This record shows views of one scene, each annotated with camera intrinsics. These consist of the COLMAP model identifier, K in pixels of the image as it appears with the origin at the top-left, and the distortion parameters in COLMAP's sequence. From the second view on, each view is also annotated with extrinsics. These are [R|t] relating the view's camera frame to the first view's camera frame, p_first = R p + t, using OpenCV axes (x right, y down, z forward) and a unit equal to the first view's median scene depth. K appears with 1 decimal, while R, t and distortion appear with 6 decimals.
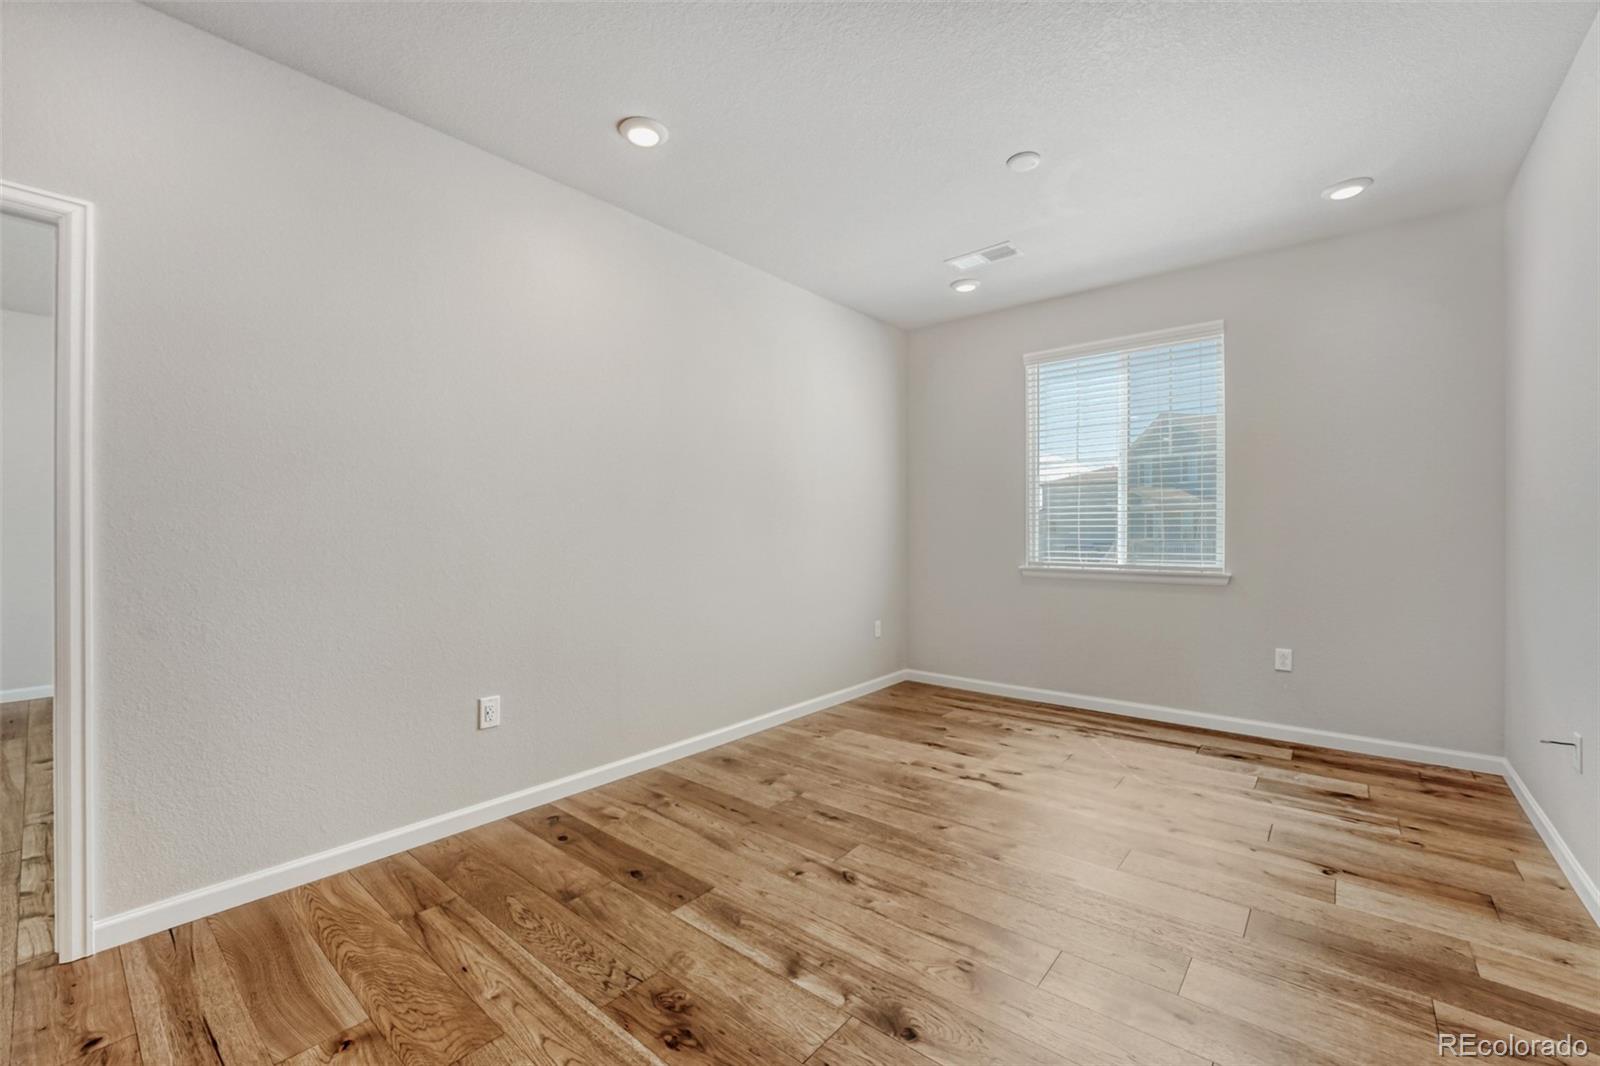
lens RADIAL K [[654.6, 0, 809.2], [0, 654.6, 530.2], [0, 0, 1]] dist [-0.026474, 0.005136]
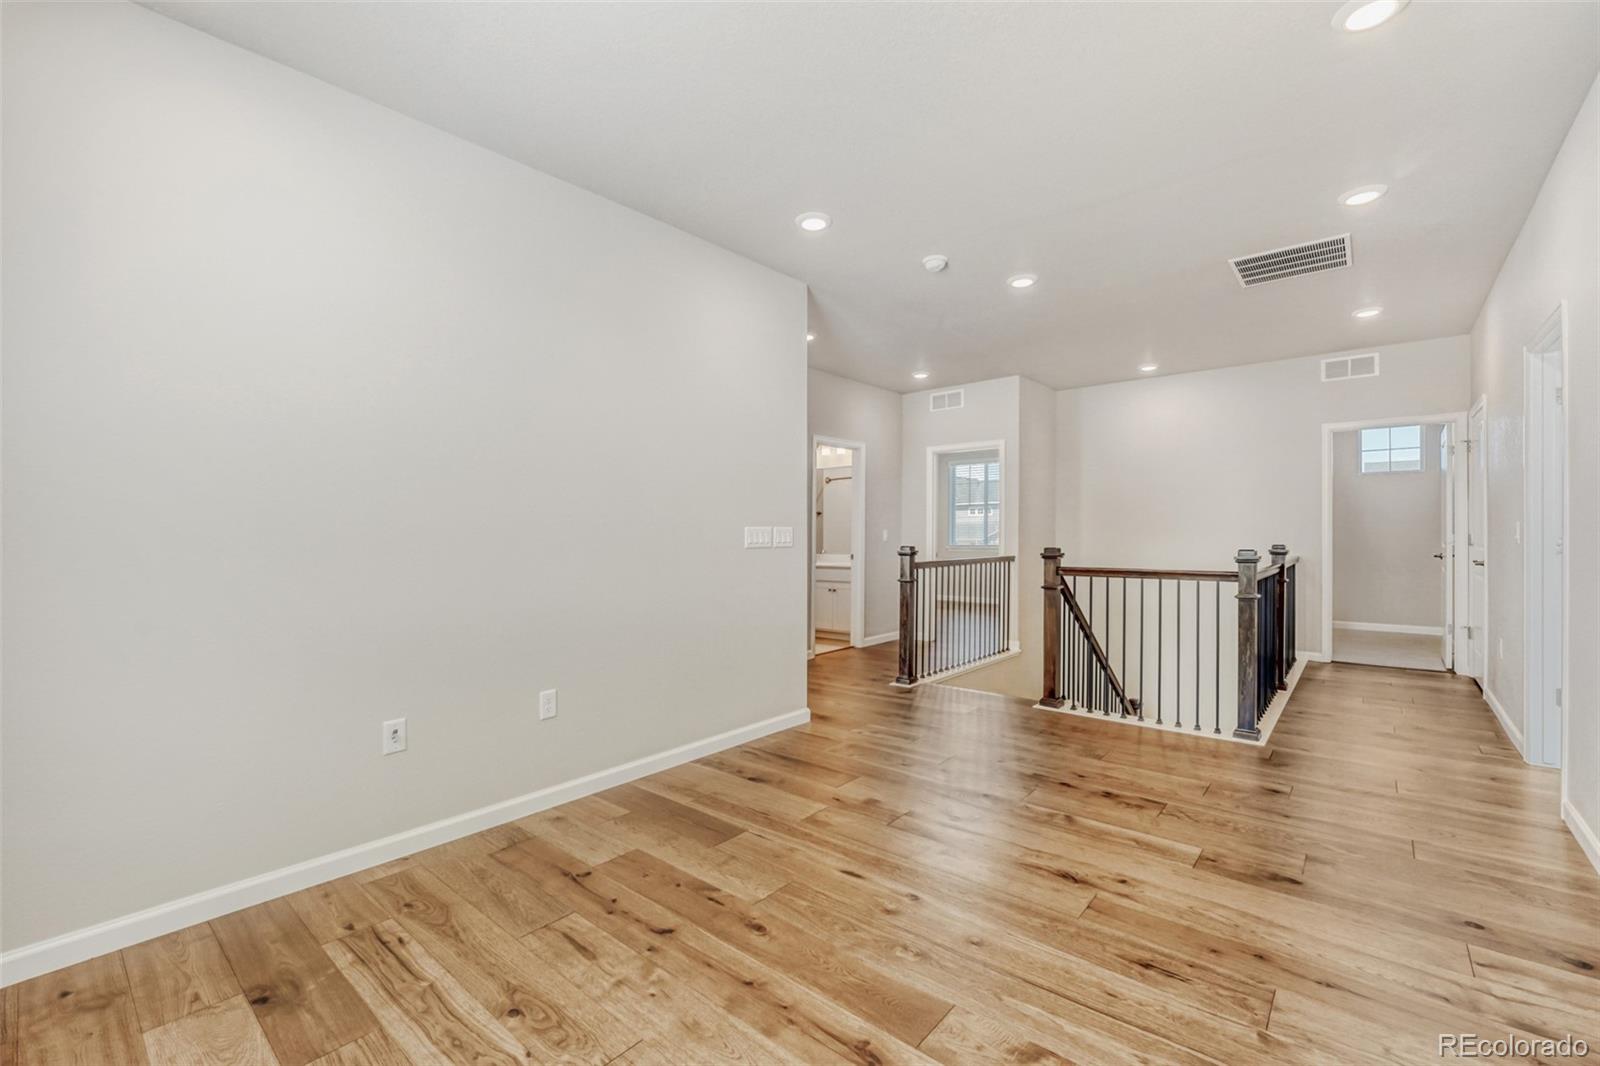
lens RADIAL K [[669.8, 0, 809.2], [0, 669.8, 530.8], [0, 0, 1]] dist [-0.020484, 0.000272]
pose [[-0.999831, 0.014669, 0.011069, 0.430431], [0.014573, 0.999856, -0.008694, 0.011210], [-0.011195, -0.008532, -0.999901, 1.991828]]
